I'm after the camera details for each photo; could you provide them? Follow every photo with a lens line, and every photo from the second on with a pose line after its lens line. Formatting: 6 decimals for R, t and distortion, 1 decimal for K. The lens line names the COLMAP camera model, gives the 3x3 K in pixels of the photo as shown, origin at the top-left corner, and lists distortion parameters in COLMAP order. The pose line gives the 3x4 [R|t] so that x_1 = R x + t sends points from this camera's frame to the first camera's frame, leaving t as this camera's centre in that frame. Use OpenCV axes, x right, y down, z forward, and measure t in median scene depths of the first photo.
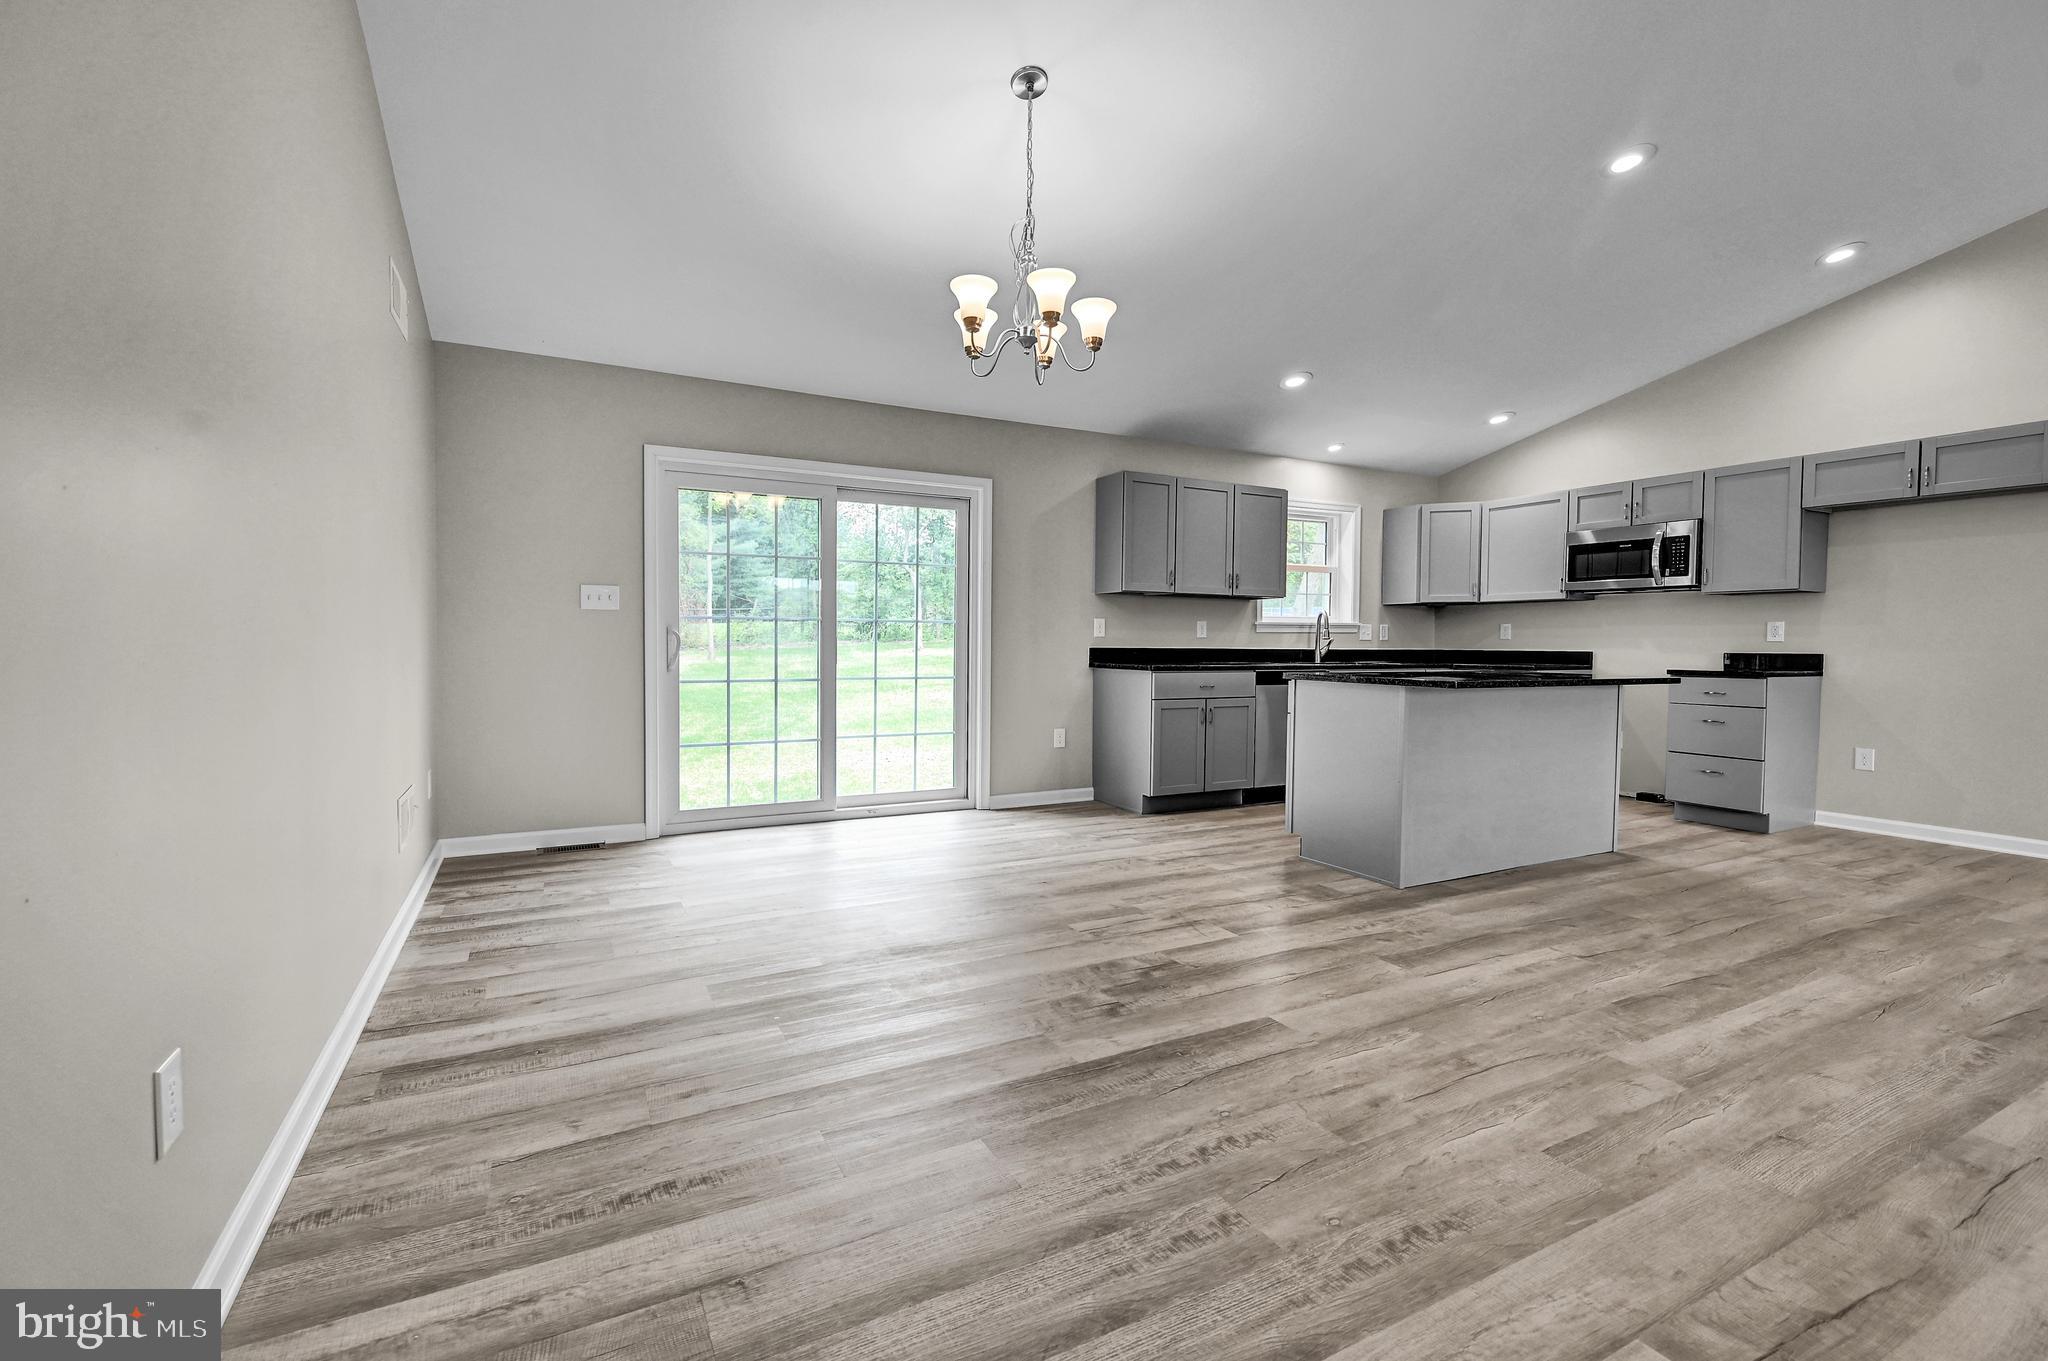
lens RADIAL K [[825.2, 0, 979.5], [0, 825.2, 669.9], [0, 0, 1]] dist [-0.005906, 0.001460]
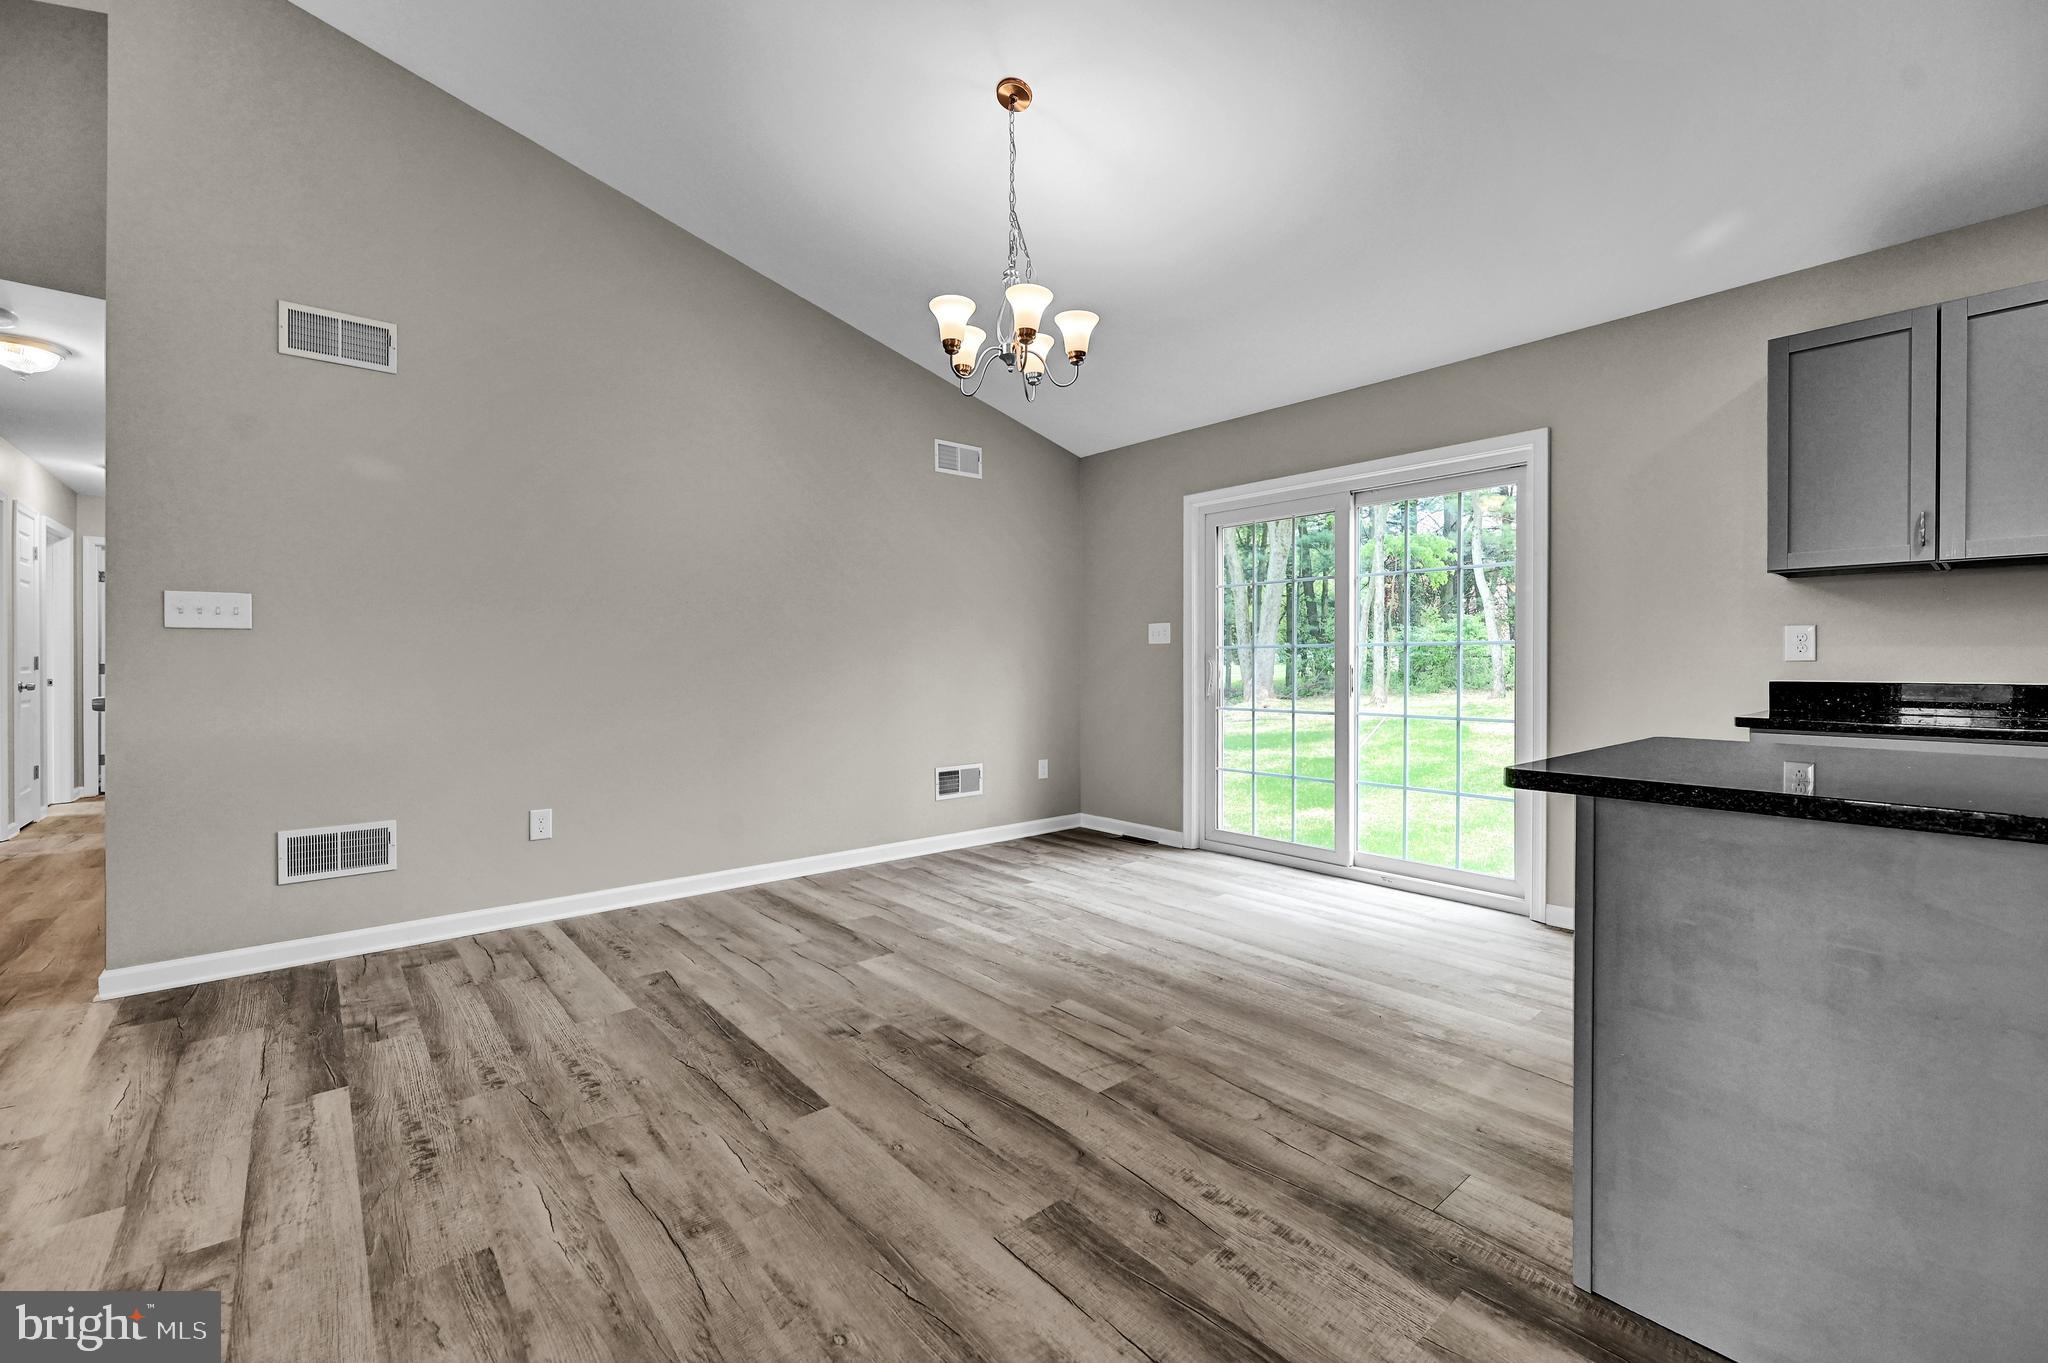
lens RADIAL K [[859.1, 0, 1068.0], [0, 859.1, 678.2], [0, 0, 1]] dist [-0.000813, -0.000029]
pose [[0.285734, 0.006689, -0.958286, 0.976678], [-0.031326, 0.999506, -0.002364, -0.026167], [0.957797, 0.030695, 0.285803, 0.734656]]
